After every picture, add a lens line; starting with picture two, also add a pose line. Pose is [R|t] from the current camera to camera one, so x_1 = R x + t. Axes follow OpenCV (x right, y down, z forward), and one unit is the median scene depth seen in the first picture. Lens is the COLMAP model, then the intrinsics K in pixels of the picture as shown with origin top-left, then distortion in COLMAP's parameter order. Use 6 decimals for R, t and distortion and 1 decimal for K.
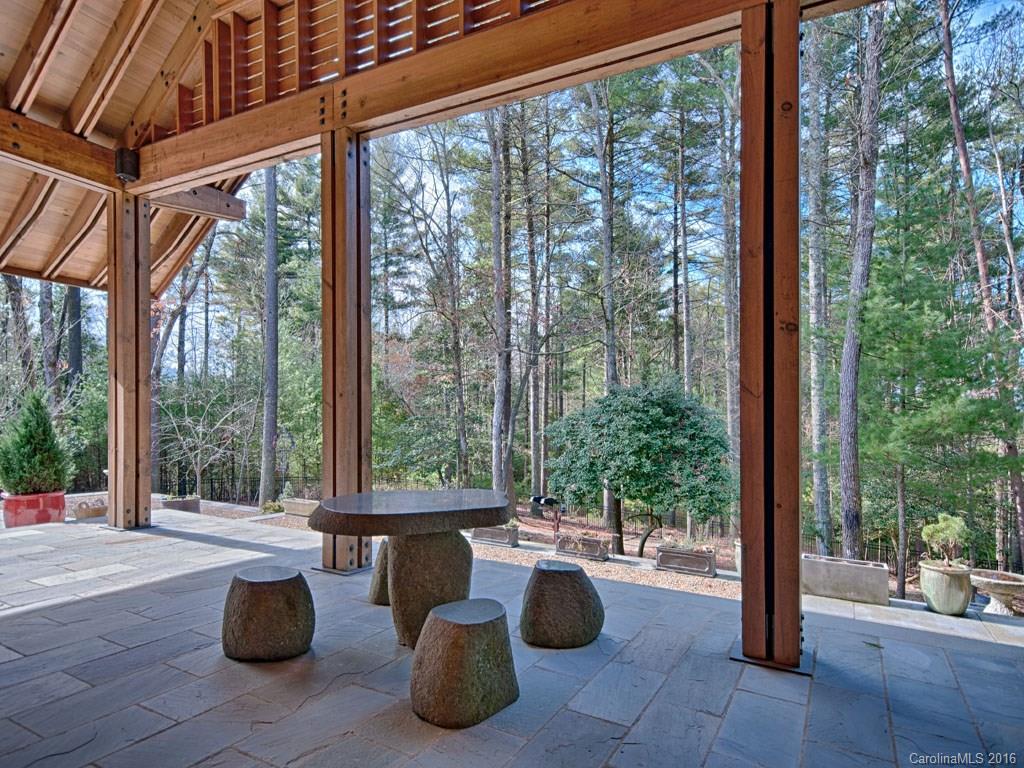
lens RADIAL K [[633.4, 0, 506.7], [0, 633.4, 380.2], [0, 0, 1]] dist [0.010080, 0.002955]
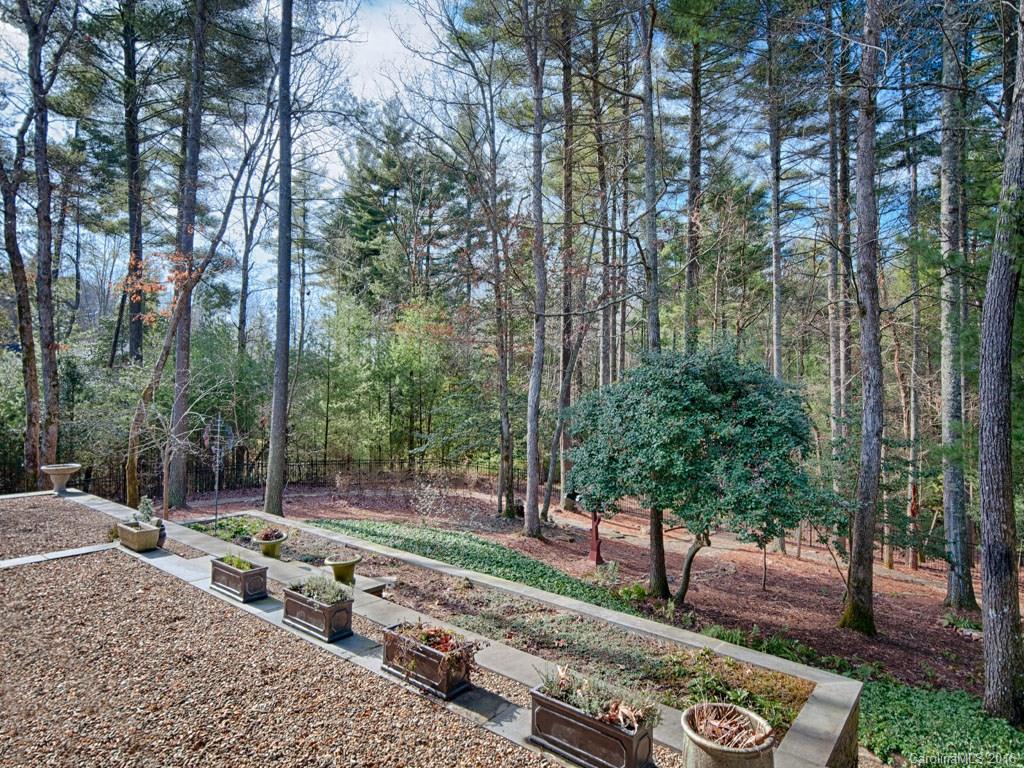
lens RADIAL K [[633.4, 0, 515.9], [0, 633.4, 383.4], [0, 0, 1]] dist [0.010080, 0.002955]
pose [[0.987931, -0.018541, -0.153782, 0.142934], [0.025709, 0.998667, 0.044760, 0.007699], [0.152747, -0.048174, 0.987090, 0.261759]]
